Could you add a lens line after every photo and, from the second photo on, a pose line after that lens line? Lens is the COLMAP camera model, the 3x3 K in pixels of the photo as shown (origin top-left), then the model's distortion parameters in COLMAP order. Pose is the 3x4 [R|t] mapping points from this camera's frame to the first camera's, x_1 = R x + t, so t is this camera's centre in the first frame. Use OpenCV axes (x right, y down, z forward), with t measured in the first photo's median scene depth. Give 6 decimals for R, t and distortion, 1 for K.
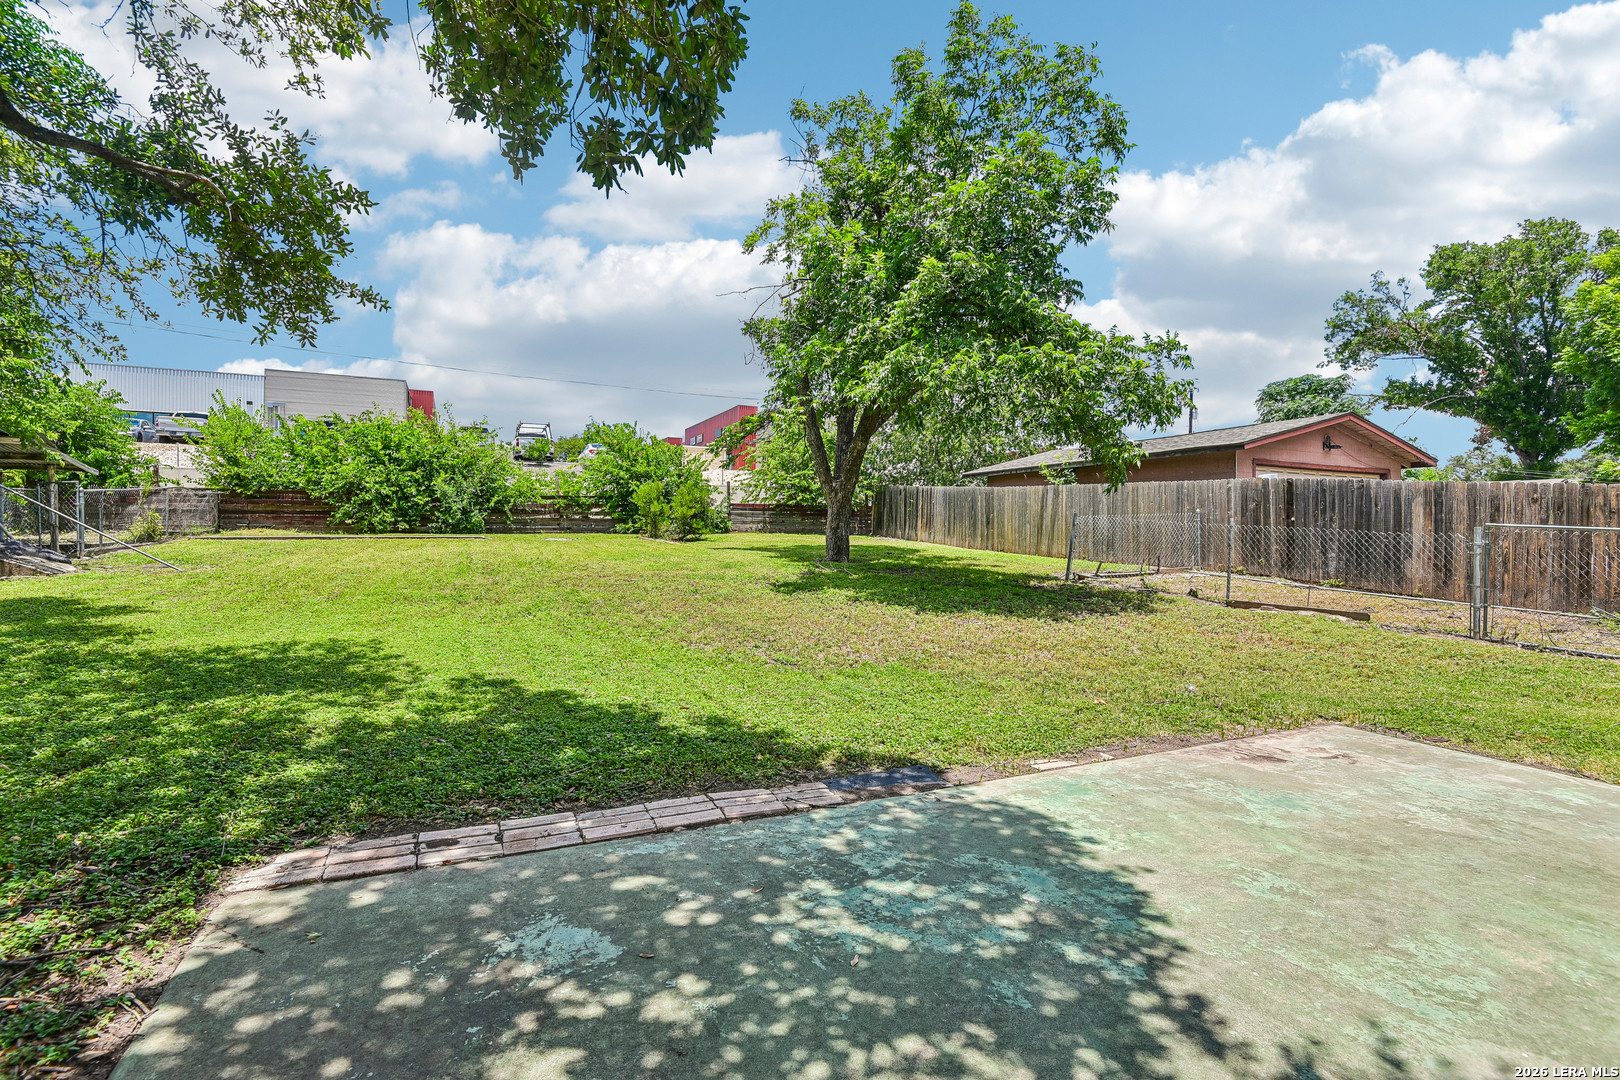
lens RADIAL K [[753.1, 0, 809.0], [0, 753.1, 544.3], [0, 0, 1]] dist [-0.003235, -0.000689]
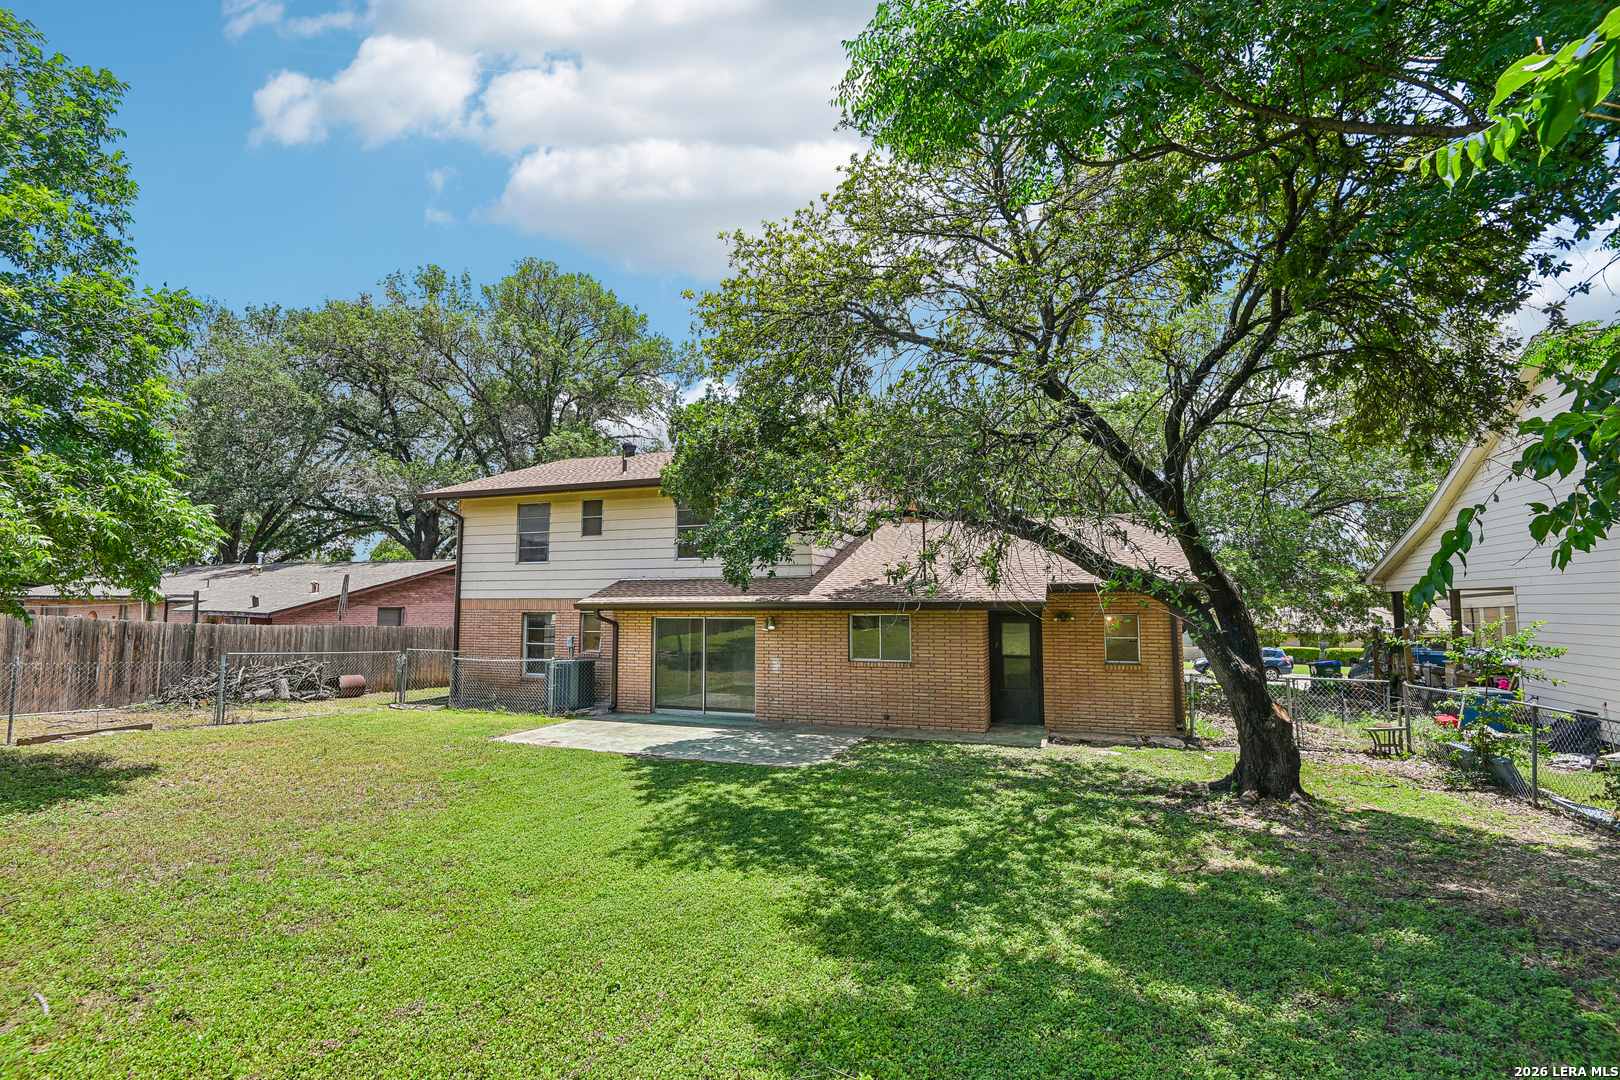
lens RADIAL K [[753.1, 0, 807.5], [0, 753.1, 541.1], [0, 0, 1]] dist [-0.003235, -0.000689]
pose [[-0.709785, 0.044954, 0.702982, -0.472102], [-0.004126, 0.997679, -0.067966, -0.065964], [-0.704406, -0.051141, -0.707952, 0.511388]]
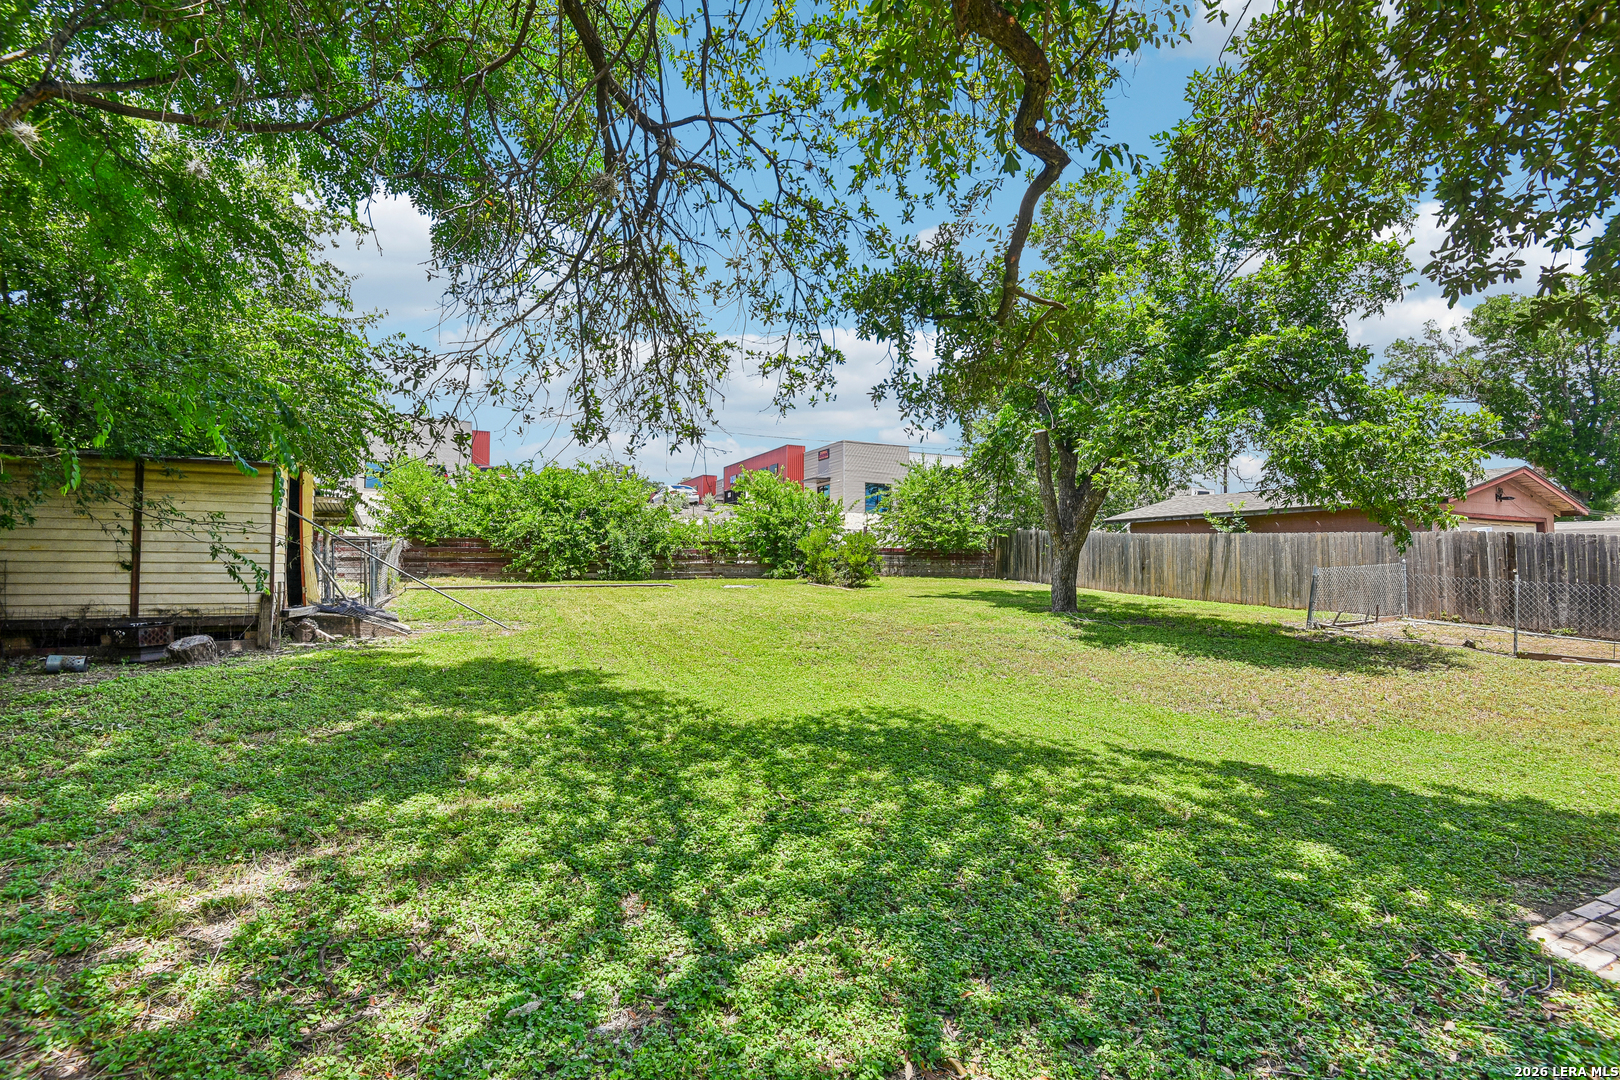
lens RADIAL K [[753.1, 0, 807.6], [0, 753.1, 539.0], [0, 0, 1]] dist [-0.003235, -0.000689]
pose [[0.999791, -0.002309, 0.020314, -0.245614], [0.003307, 0.998783, -0.049219, -0.019405], [-0.020175, 0.049276, 0.998581, -0.022884]]
